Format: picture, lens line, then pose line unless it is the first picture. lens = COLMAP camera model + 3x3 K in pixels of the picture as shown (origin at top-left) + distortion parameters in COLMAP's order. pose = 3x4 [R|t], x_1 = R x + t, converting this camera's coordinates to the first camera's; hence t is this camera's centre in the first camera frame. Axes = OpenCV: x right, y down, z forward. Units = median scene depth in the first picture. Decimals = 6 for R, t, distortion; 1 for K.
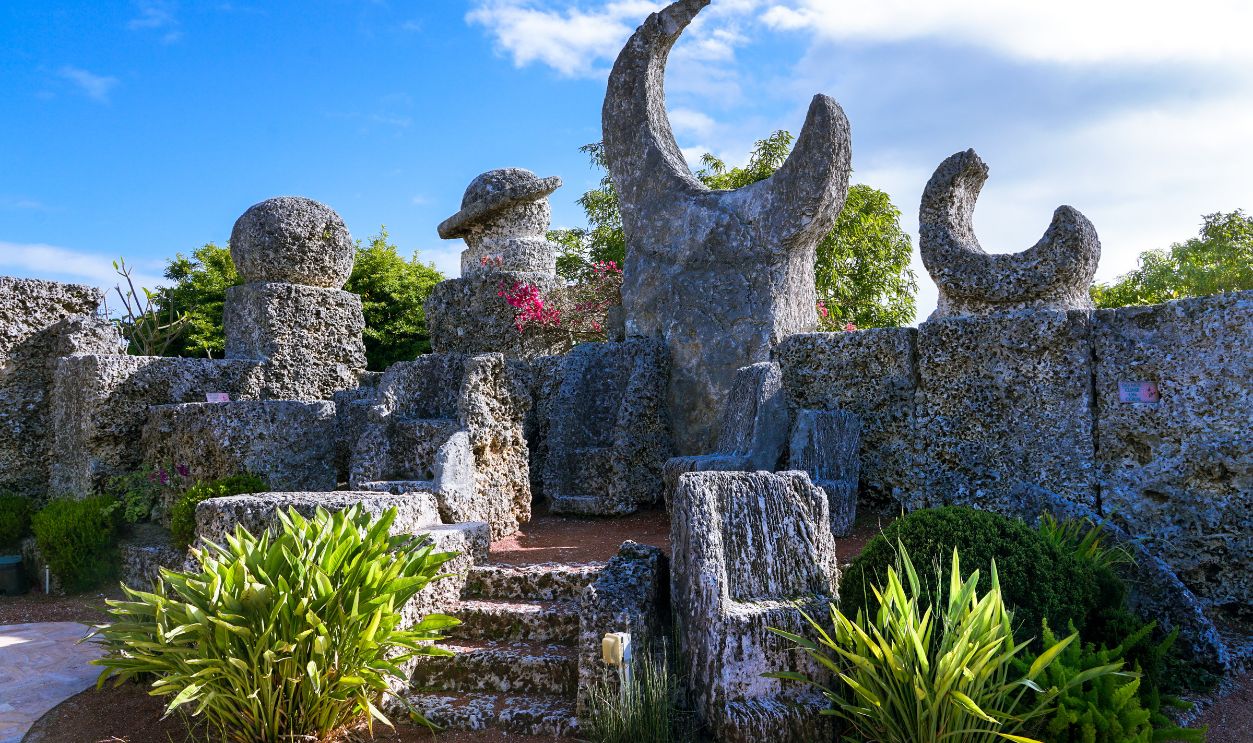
lens RADIAL K [[863.6, 0, 620.9], [0, 863.6, 371.6], [0, 0, 1]] dist [-0.011349, -0.004603]
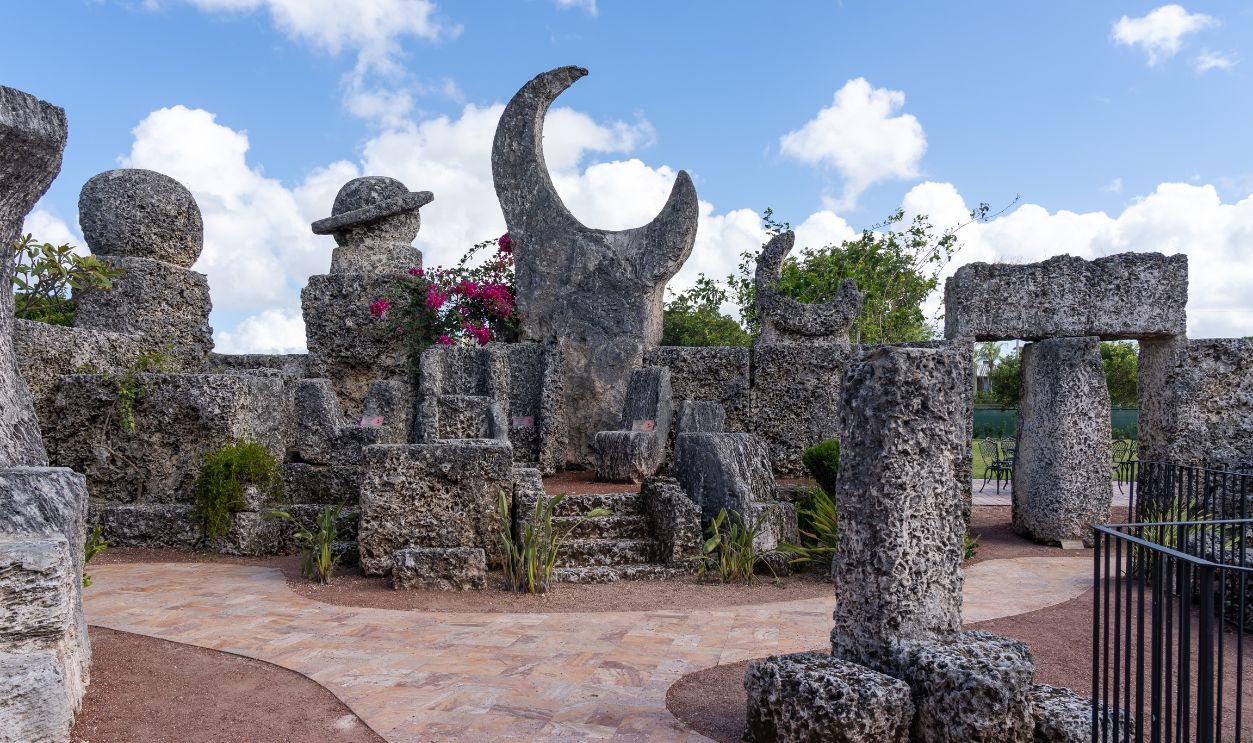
lens RADIAL K [[974.5, 0, 617.9], [0, 974.5, 441.1], [0, 0, 1]] dist [0.014767, -0.048519]
pose [[0.885101, 0.020675, 0.464939, -0.570426], [-0.048511, 0.997669, 0.047987, 0.035440], [-0.462864, -0.065028, 0.884041, -0.343346]]
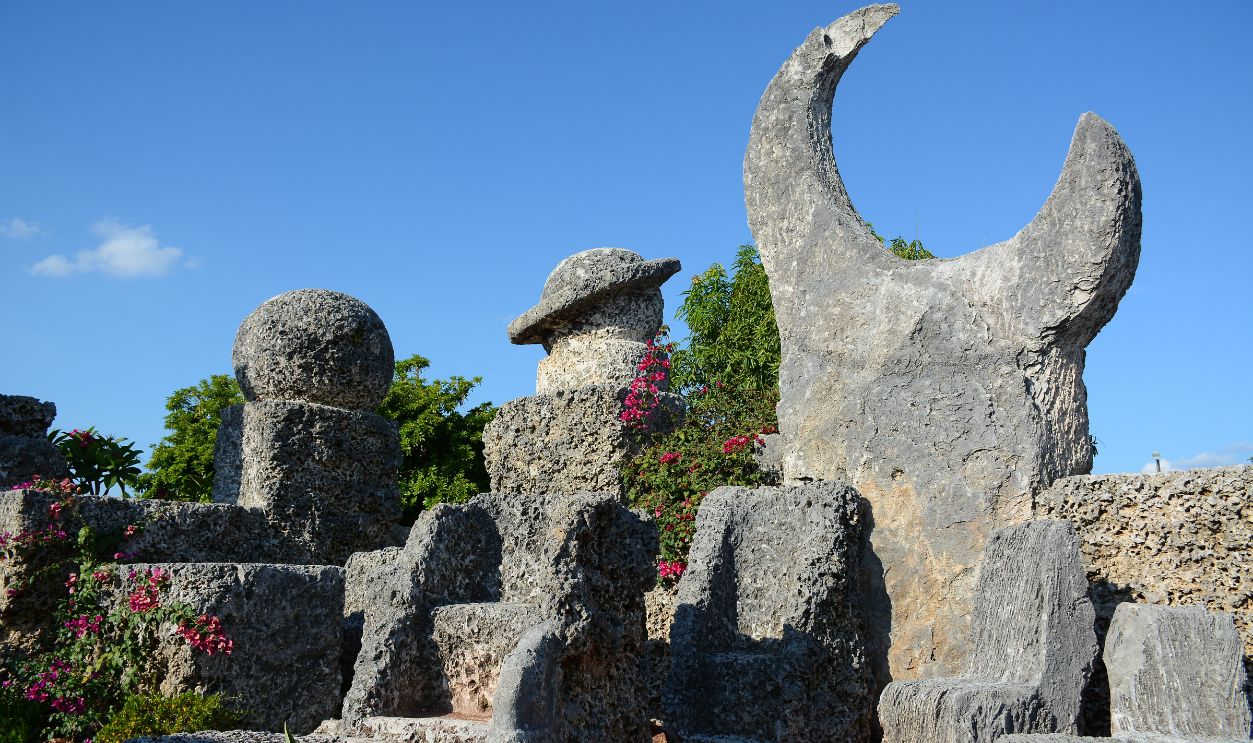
lens RADIAL K [[974.5, 0, 617.6], [0, 974.5, 372.3], [0, 0, 1]] dist [0.014767, -0.048519]
pose [[0.996261, 0.009105, -0.085908, -0.064415], [-0.023597, 0.985295, -0.169222, 0.009243], [0.083104, 0.170617, 0.981827, 0.271837]]
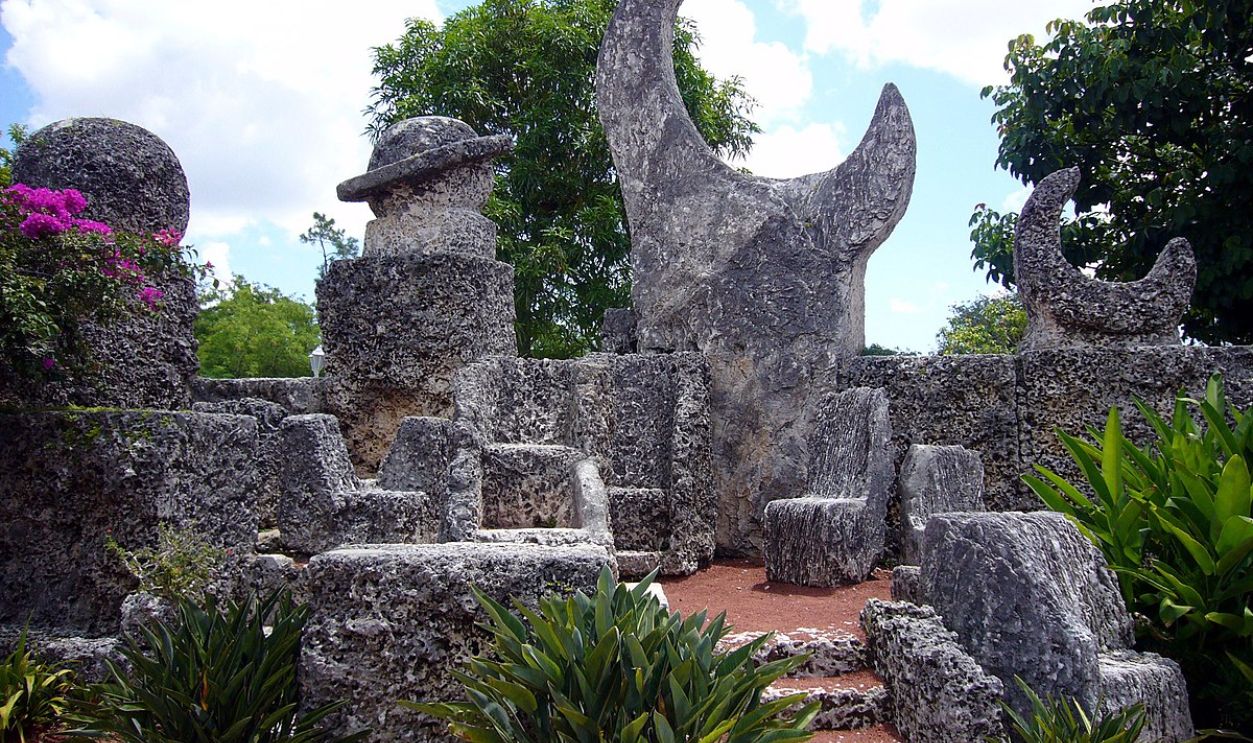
lens RADIAL K [[1081.2, 0, 638.8], [0, 1081.2, 356.2], [0, 0, 1]] dist [-0.123067, 0.131675]
pose [[0.933675, 0.055457, 0.353801, -0.375824], [-0.038752, 0.997782, -0.054131, 0.022063], [-0.356018, 0.036831, 0.933753, 0.094151]]
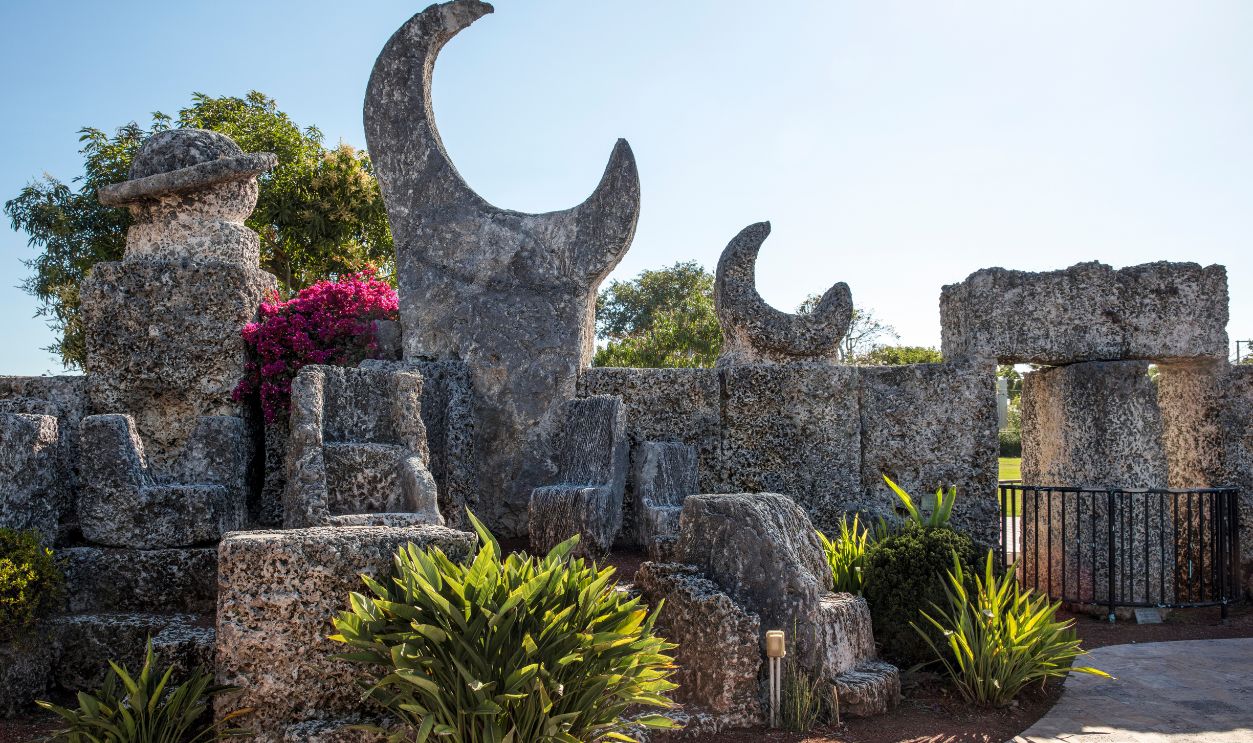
lens RADIAL K [[1019.9, 0, 628.9], [0, 1019.9, 396.5], [0, 0, 1]] dist [-0.071356, 0.066953]
pose [[0.764568, 0.050009, 0.642600, -0.540445], [-0.043984, 0.998710, -0.025390, 0.019517], [-0.643041, -0.008851, 0.765781, 0.053393]]
